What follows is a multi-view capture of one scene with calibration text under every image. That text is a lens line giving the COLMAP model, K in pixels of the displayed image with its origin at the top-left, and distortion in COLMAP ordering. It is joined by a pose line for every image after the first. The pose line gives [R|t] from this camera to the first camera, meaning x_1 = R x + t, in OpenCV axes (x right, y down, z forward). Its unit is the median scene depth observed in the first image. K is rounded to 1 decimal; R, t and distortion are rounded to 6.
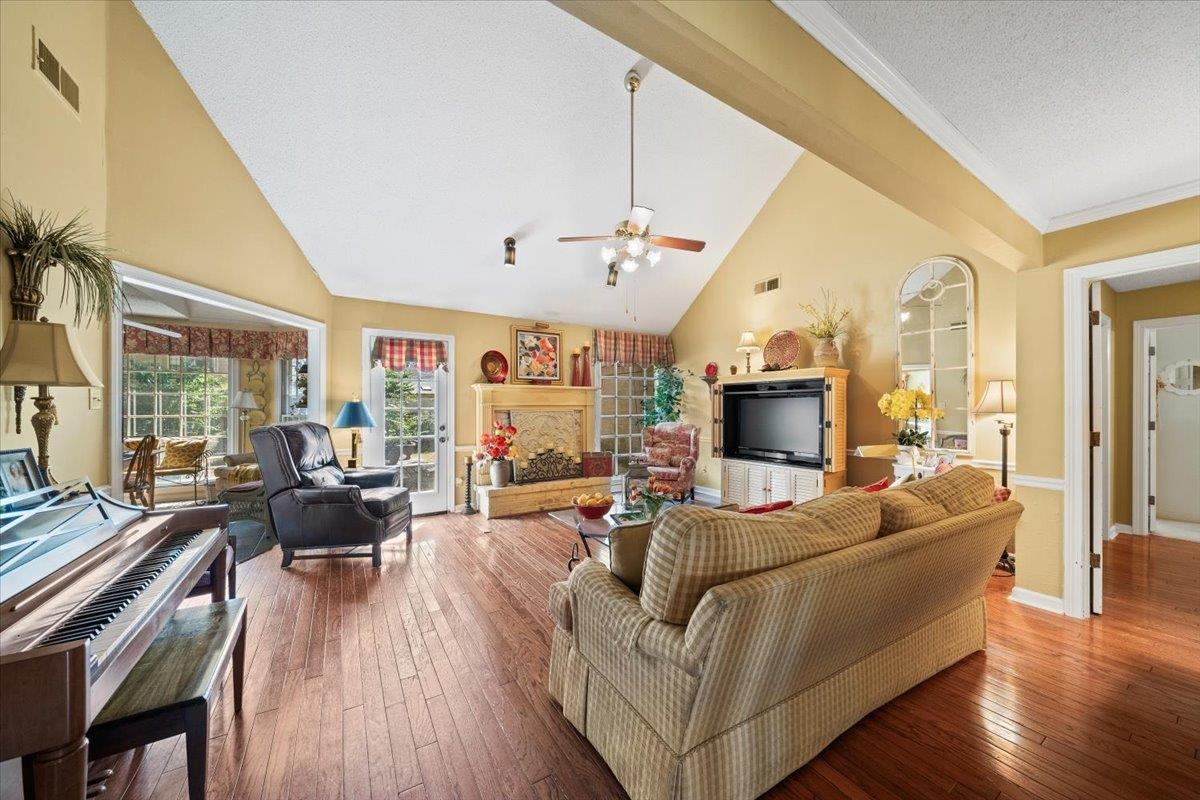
lens RADIAL K [[413.9, 0, 595.0], [0, 413.9, 400.6], [0, 0, 1]] dist [-0.001513, -0.000126]
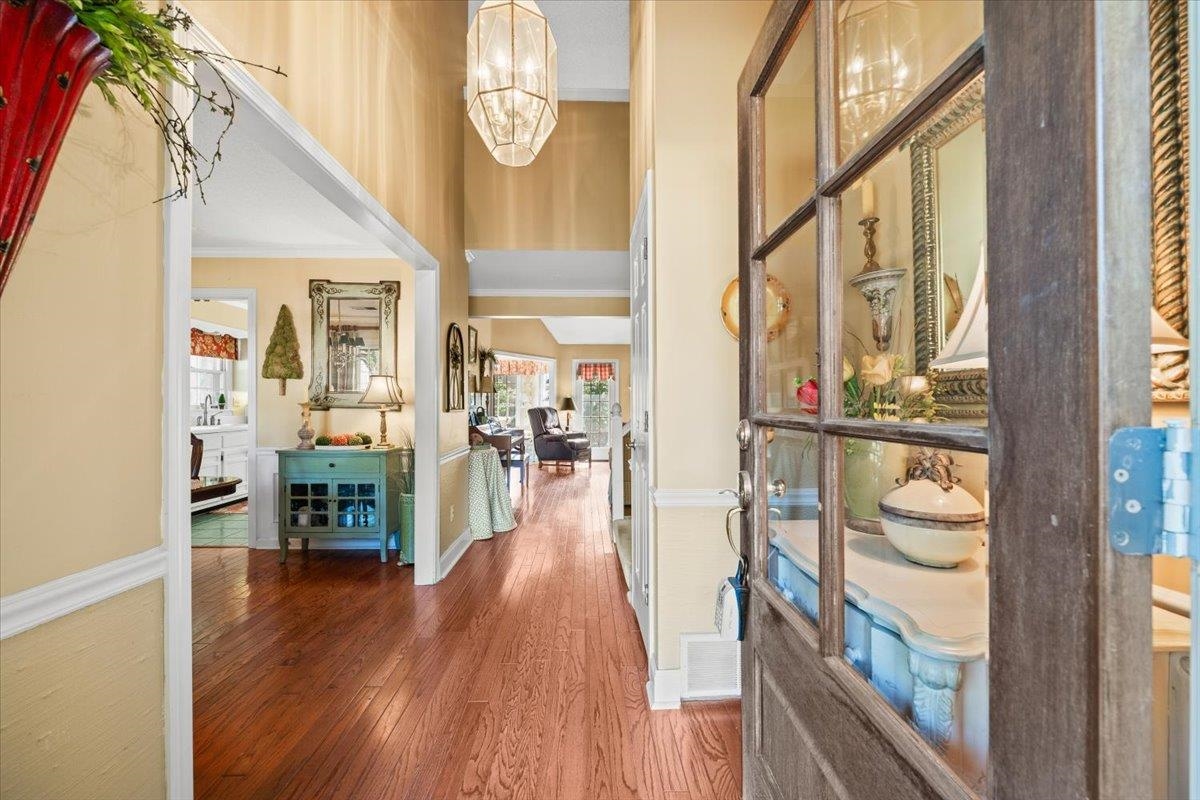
lens RADIAL K [[468.1, 0, 600.0], [0, 468.1, 400.0], [0, 0, 1]] dist [-0.000317, -0.000024]
pose [[0.865117, -0.006805, -0.501525, 0.635649], [0.008077, 0.999967, 0.000366, 0.014220], [0.501506, -0.004367, 0.865143, -0.813361]]
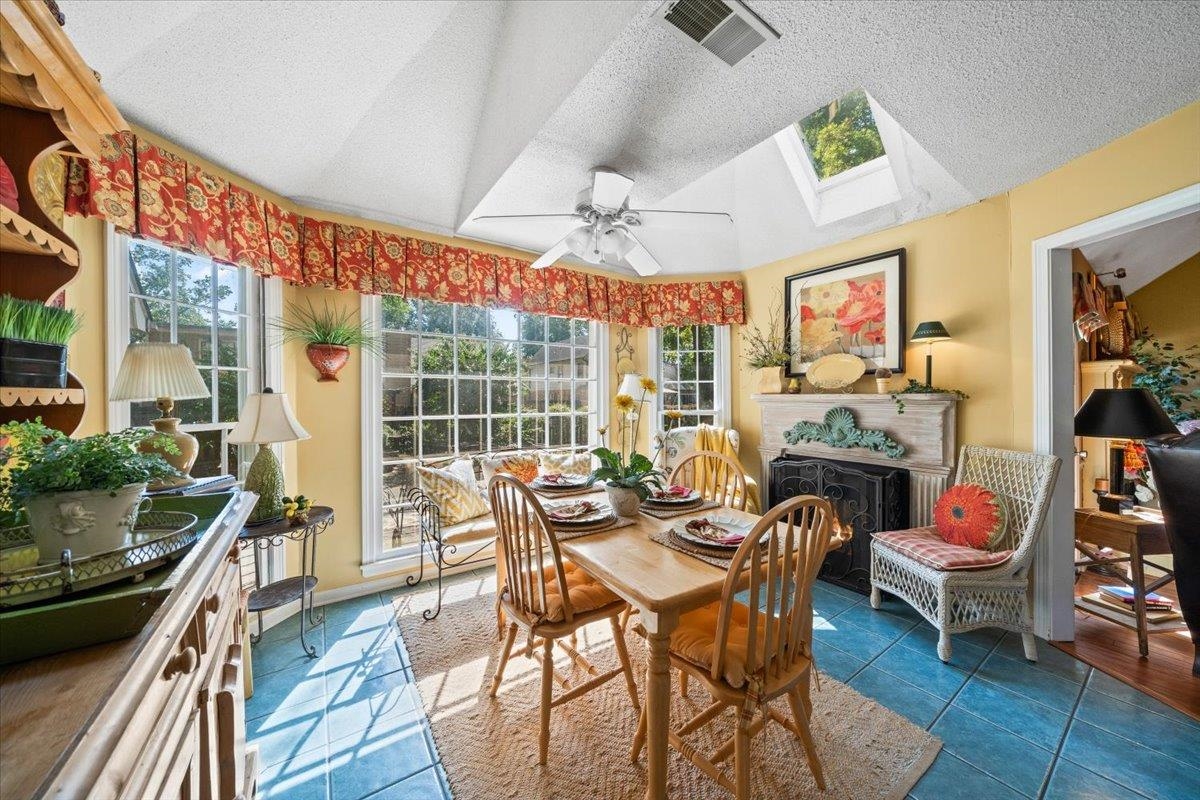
lens RADIAL K [[413.9, 0, 595.0], [0, 413.9, 400.6], [0, 0, 1]] dist [-0.001513, -0.000126]
pose [[0.999032, -0.004810, 0.043727, -1.168731], [0.004220, 0.999899, 0.013578, 0.009662], [-0.043788, -0.013380, 0.998951, 0.462753]]
